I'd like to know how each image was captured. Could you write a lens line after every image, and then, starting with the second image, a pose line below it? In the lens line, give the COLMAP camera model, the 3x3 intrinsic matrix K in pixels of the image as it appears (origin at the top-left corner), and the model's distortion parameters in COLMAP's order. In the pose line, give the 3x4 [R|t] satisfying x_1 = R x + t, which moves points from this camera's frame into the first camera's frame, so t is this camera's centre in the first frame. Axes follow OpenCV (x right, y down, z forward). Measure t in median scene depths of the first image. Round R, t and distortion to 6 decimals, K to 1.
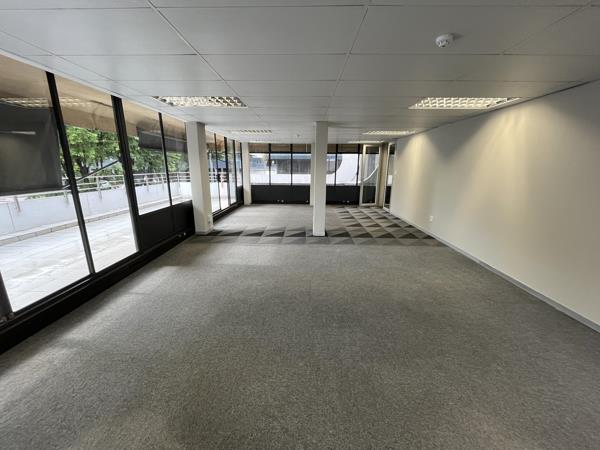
lens RADIAL K [[242.5, 0, 299.8], [0, 242.5, 224.9], [0, 0, 1]] dist [-0.006960, 0.000454]
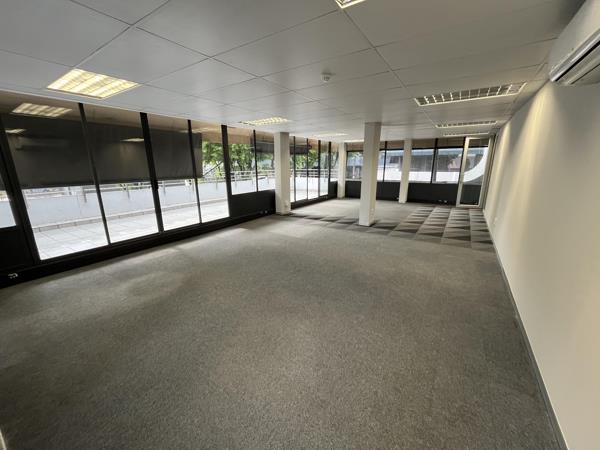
lens RADIAL K [[242.5, 0, 297.2], [0, 242.5, 224.1], [0, 0, 1]] dist [-0.006960, 0.000454]
pose [[0.843362, 0.114891, -0.524920, 0.402348], [-0.112269, 0.992990, 0.036962, 0.030818], [0.525487, 0.027760, 0.850348, -0.106285]]
